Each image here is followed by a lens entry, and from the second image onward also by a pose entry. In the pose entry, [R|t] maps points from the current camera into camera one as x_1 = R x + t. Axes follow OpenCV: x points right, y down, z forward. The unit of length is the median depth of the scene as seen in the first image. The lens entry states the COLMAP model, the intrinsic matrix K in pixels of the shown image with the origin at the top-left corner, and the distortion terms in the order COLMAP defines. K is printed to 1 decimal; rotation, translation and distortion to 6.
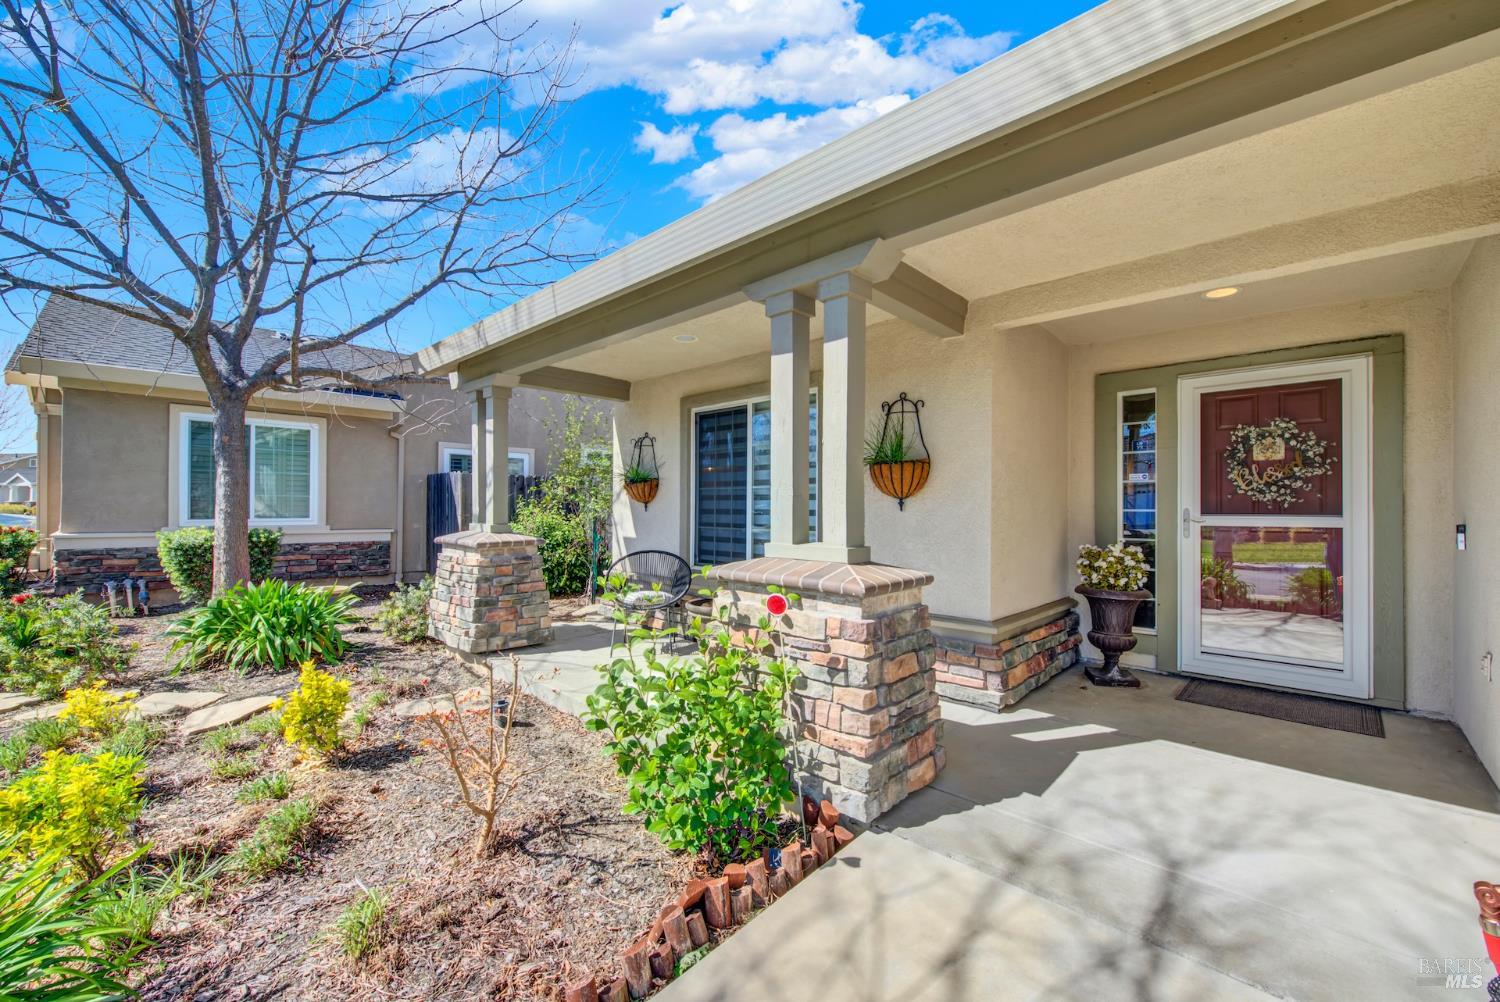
lens RADIAL K [[614.0, 0, 748.8], [0, 614.0, 507.2], [0, 0, 1]] dist [0.000163, -0.000097]
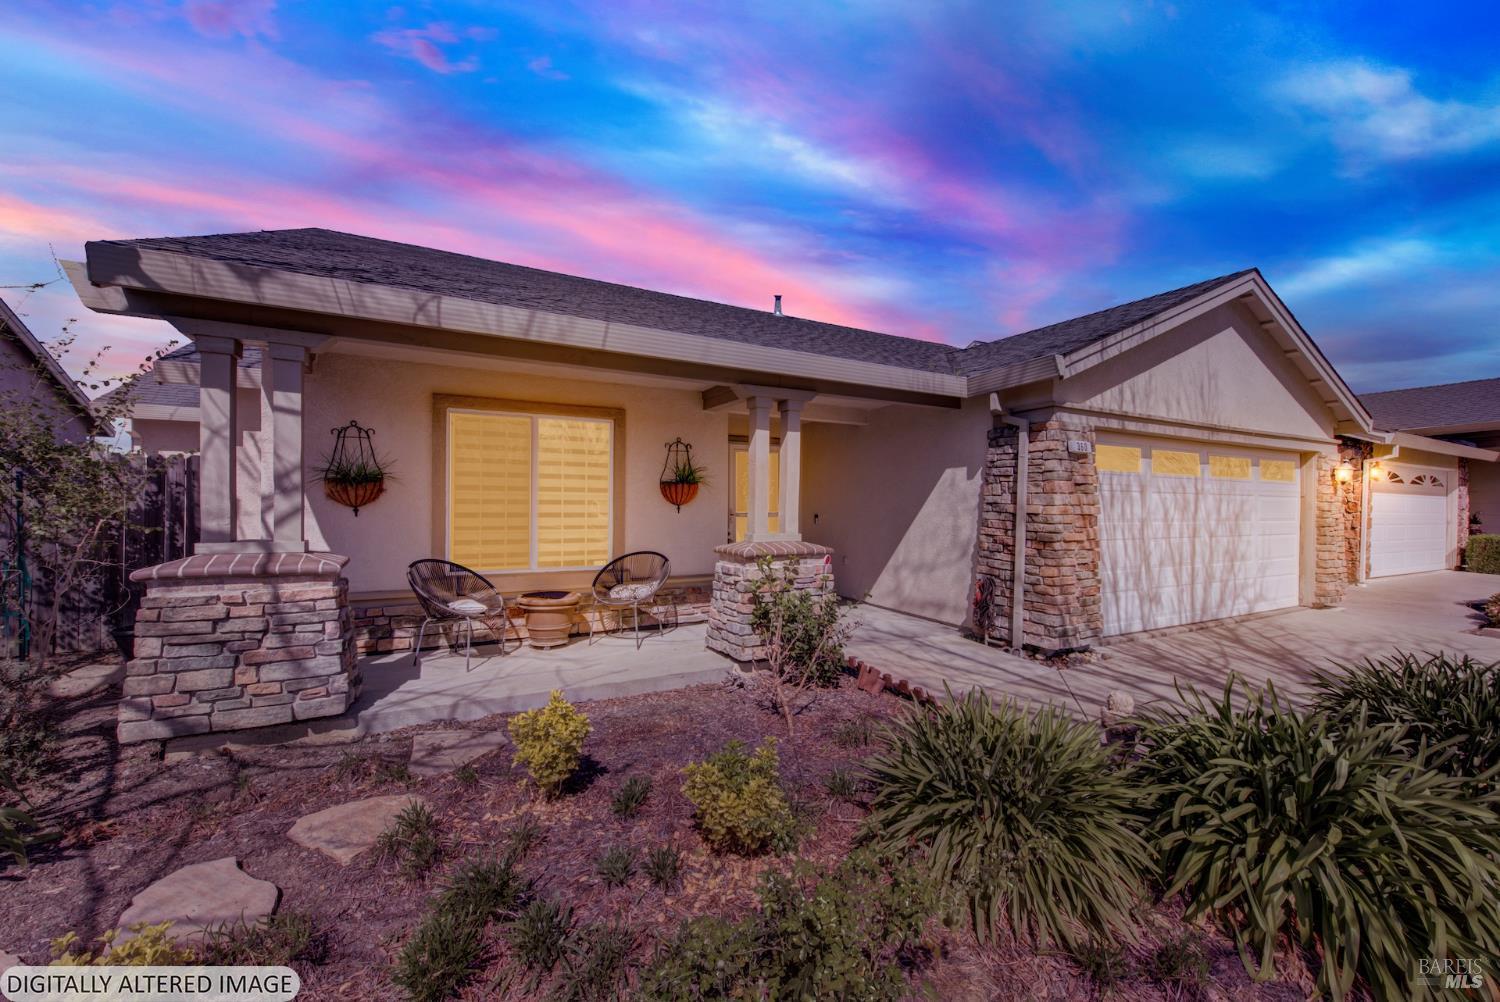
lens RADIAL K [[614.0, 0, 748.8], [0, 614.0, 507.2], [0, 0, 1]] dist [0.000163, -0.000097]
pose [[0.269633, -0.006979, 0.962938, -1.042433], [-0.009321, 0.999908, 0.009857, -0.023860], [-0.962918, -0.011634, 0.269543, 0.338240]]
